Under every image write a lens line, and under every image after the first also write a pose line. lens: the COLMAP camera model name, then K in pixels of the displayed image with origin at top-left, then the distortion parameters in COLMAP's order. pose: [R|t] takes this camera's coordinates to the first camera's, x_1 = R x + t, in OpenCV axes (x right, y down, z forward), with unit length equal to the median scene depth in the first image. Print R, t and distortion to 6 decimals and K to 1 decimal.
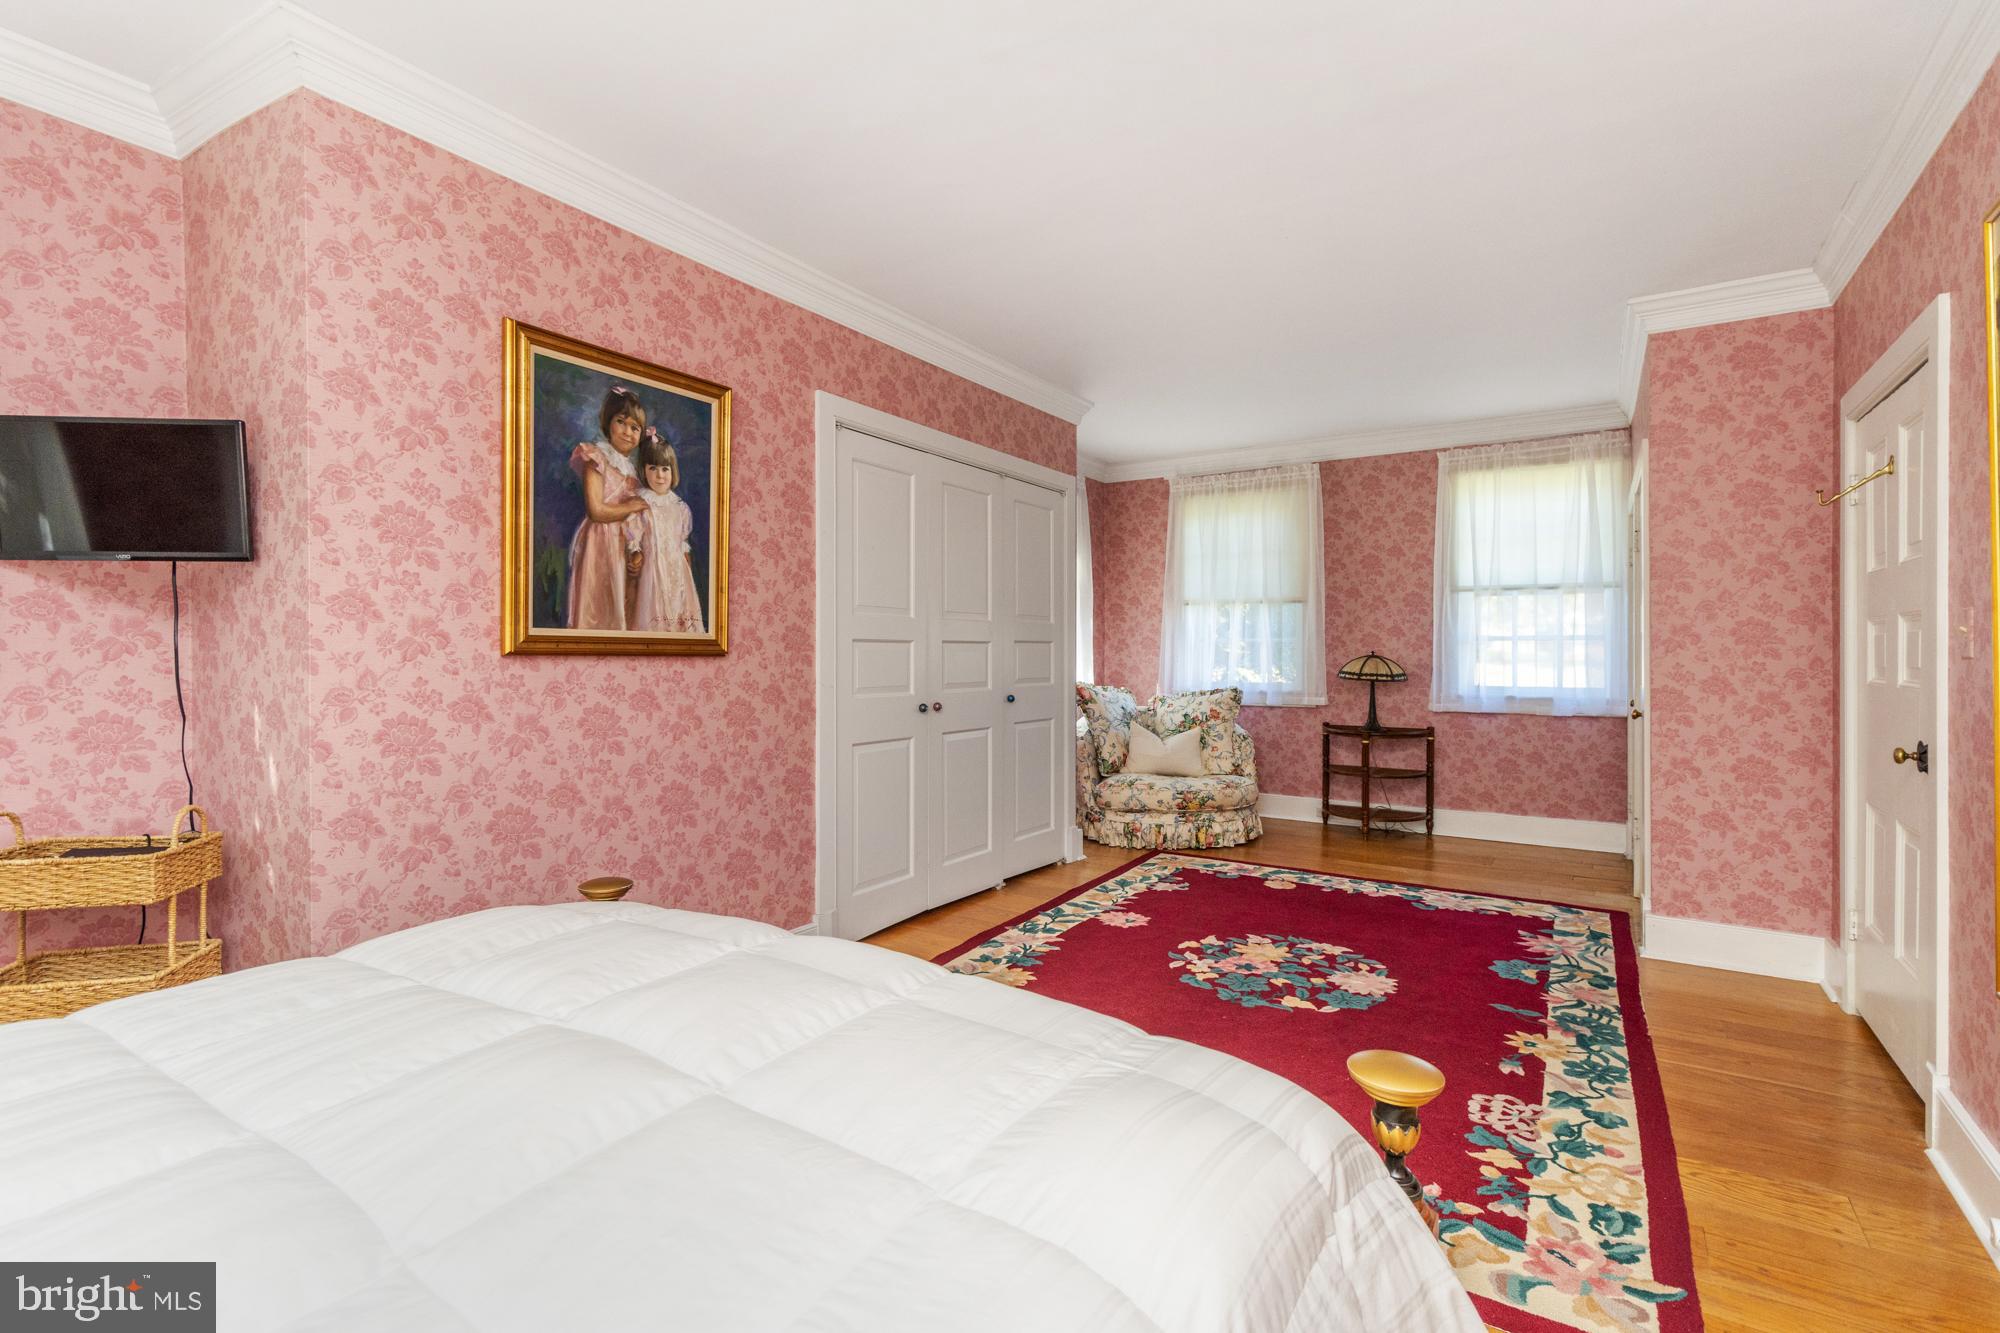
lens RADIAL K [[923.8, 0, 989.2], [0, 923.8, 665.9], [0, 0, 1]] dist [0.004430, 0.000537]
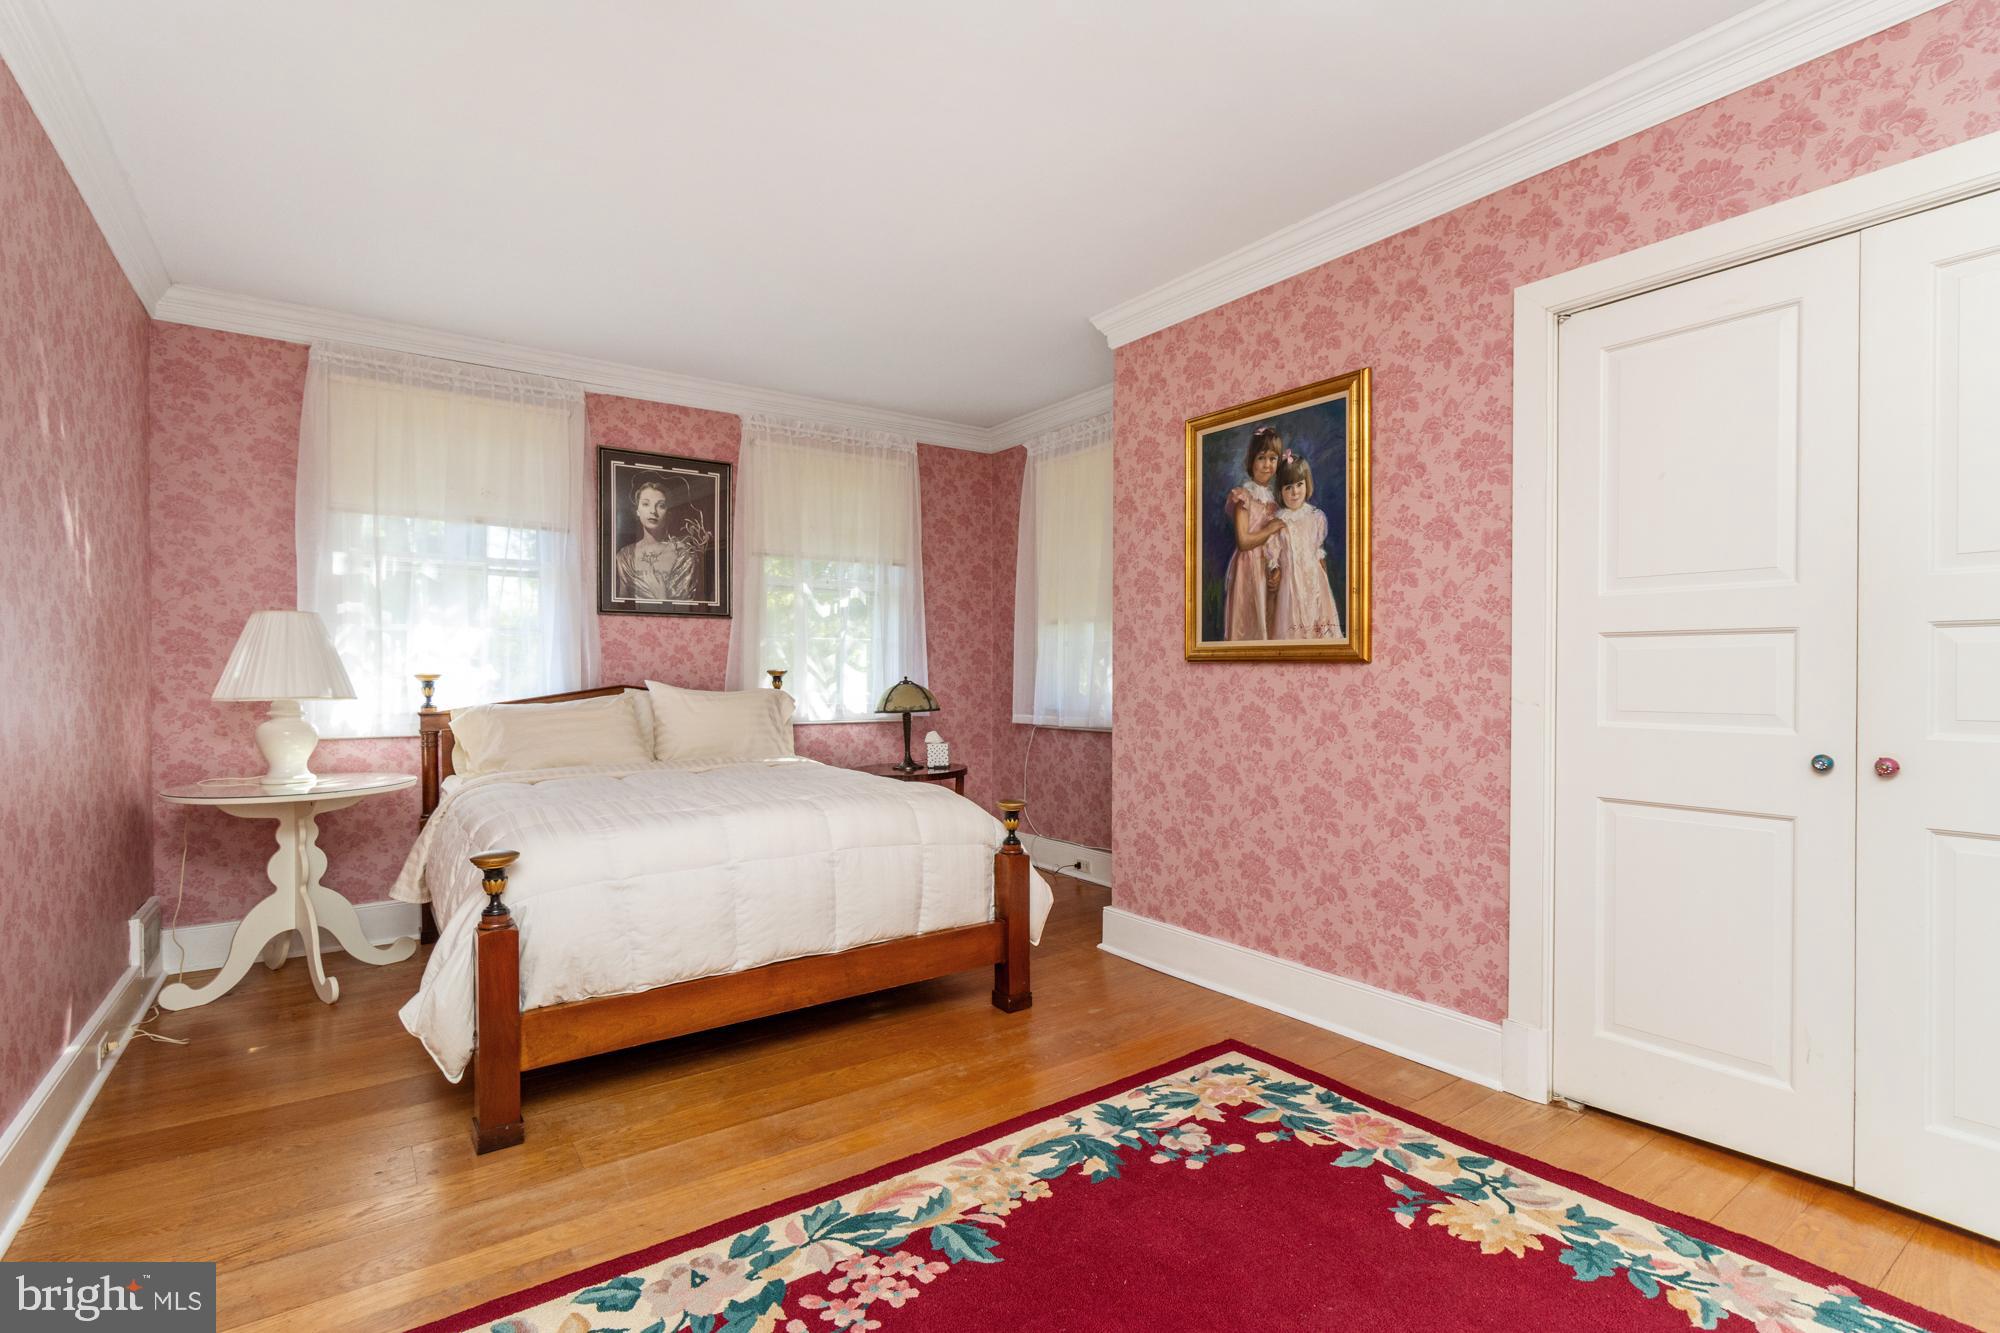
lens RADIAL K [[923.8, 0, 989.1], [0, 923.8, 664.8], [0, 0, 1]] dist [0.004430, 0.000537]
pose [[-0.363605, 0.007543, -0.931523, 0.764141], [0.002210, 0.999971, 0.007235, -0.016434], [0.931551, 0.000572, -0.363611, 1.062657]]
